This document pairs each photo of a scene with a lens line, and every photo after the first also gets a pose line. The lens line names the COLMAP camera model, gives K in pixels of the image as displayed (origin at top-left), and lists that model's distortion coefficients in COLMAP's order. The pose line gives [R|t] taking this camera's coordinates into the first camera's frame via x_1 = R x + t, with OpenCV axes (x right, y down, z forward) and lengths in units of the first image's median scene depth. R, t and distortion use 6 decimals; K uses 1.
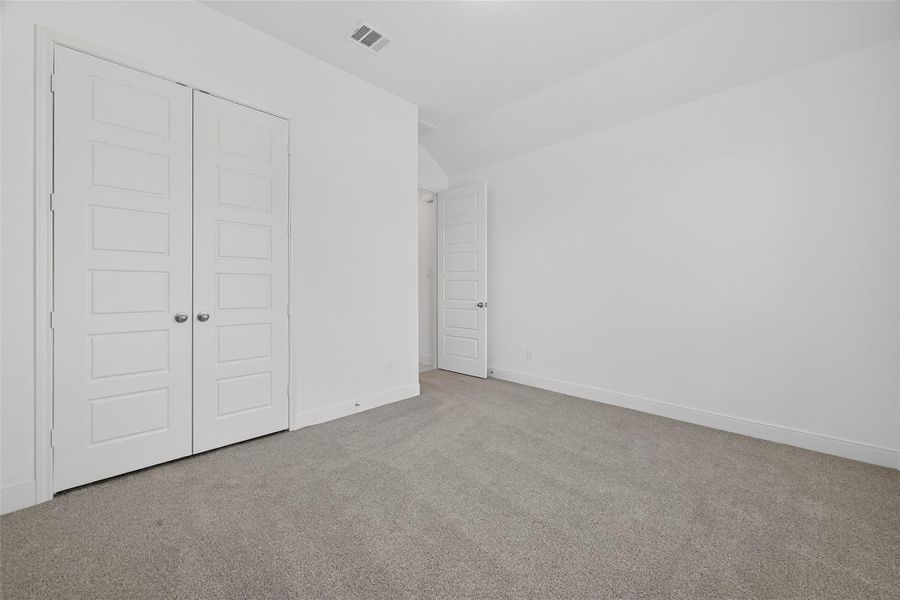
lens RADIAL K [[350.0, 0, 454.7], [0, 350.0, 288.8], [0, 0, 1]] dist [-0.003261, -0.000499]
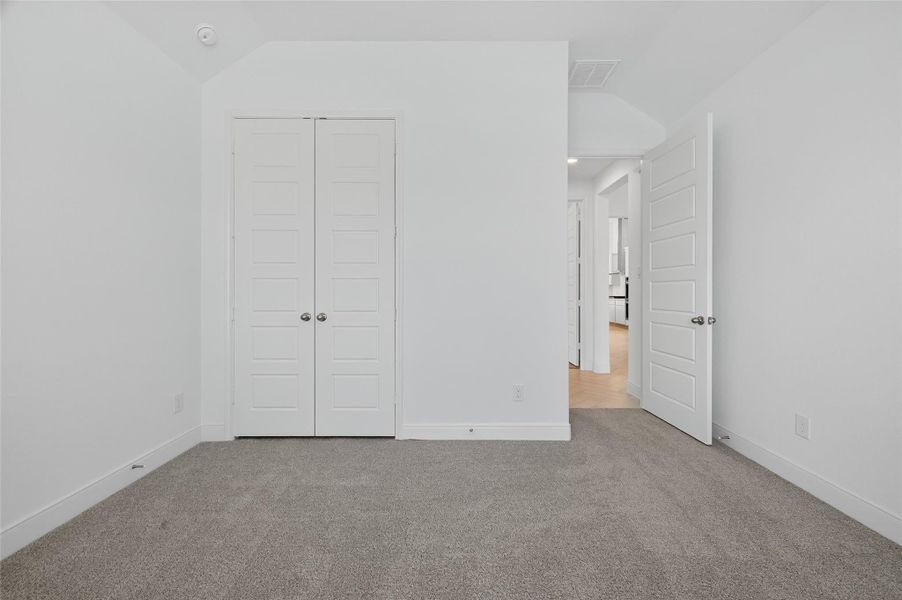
lens RADIAL K [[352.8, 0, 458.1], [0, 352.8, 291.1], [0, 0, 1]] dist [-0.000255, -0.000182]
pose [[0.698277, 0.005379, -0.715808, 0.422019], [-0.002566, 0.999984, 0.005011, -0.012528], [0.715823, -0.001662, 0.698280, 0.531596]]
